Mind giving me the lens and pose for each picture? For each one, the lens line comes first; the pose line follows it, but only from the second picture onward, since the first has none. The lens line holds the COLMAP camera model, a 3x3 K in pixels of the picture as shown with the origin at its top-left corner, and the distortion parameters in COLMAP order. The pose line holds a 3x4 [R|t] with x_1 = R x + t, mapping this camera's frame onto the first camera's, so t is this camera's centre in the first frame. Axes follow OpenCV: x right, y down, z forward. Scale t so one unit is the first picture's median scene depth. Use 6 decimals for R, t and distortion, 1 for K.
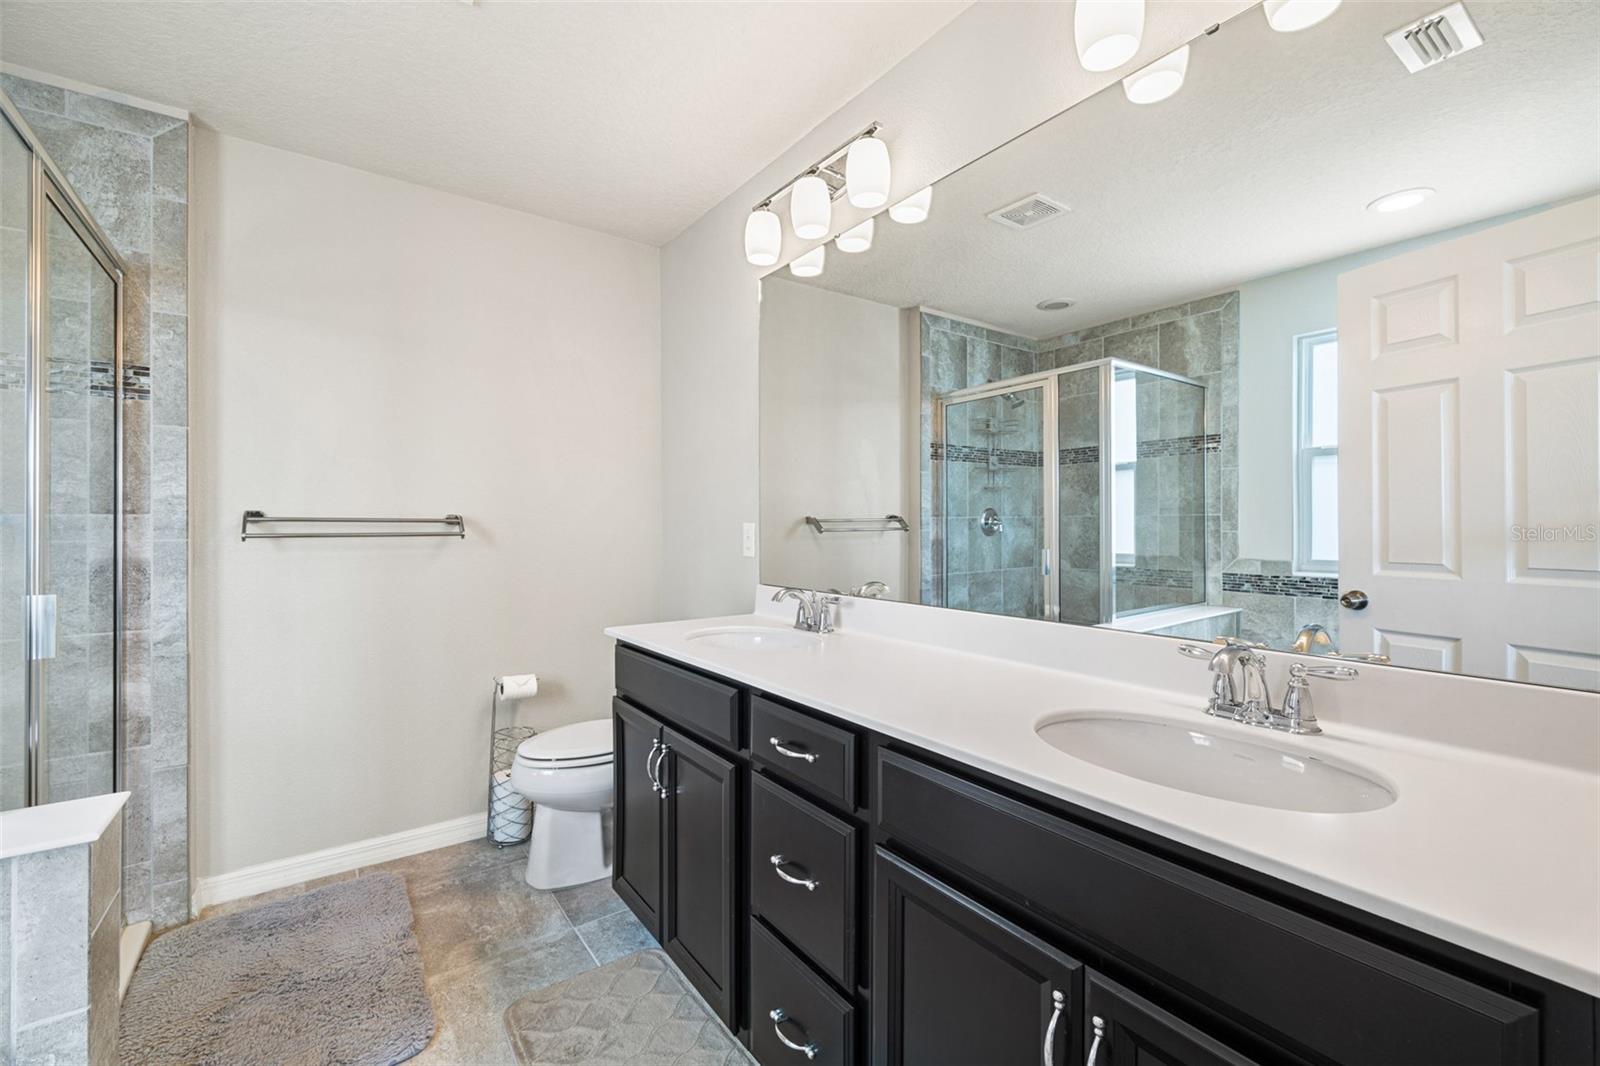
lens RADIAL K [[666.4, 0, 795.9], [0, 666.4, 531.6], [0, 0, 1]] dist [-0.001531, 0.000634]
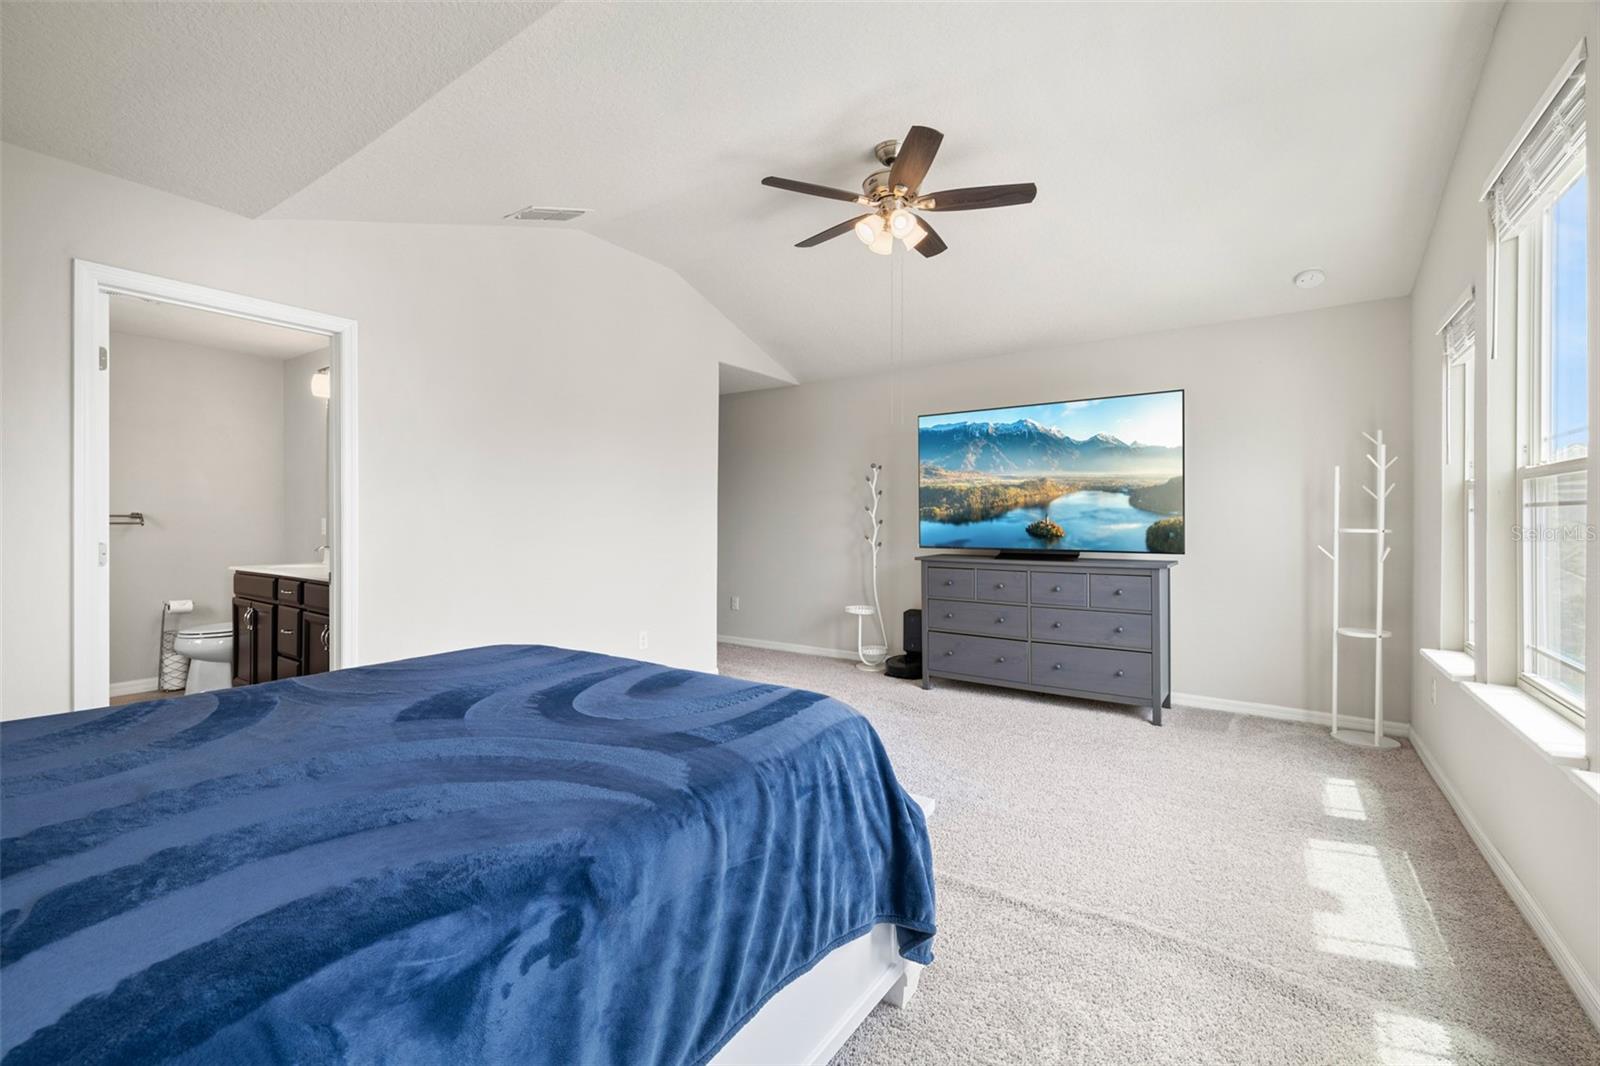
lens RADIAL K [[666.4, 0, 802.6], [0, 666.4, 526.8], [0, 0, 1]] dist [-0.001531, 0.000634]
pose [[0.938843, 0.002118, 0.344339, 0.569702], [-0.004300, 0.999975, 0.005573, -0.004195], [-0.344318, -0.006713, 0.938829, -1.330846]]
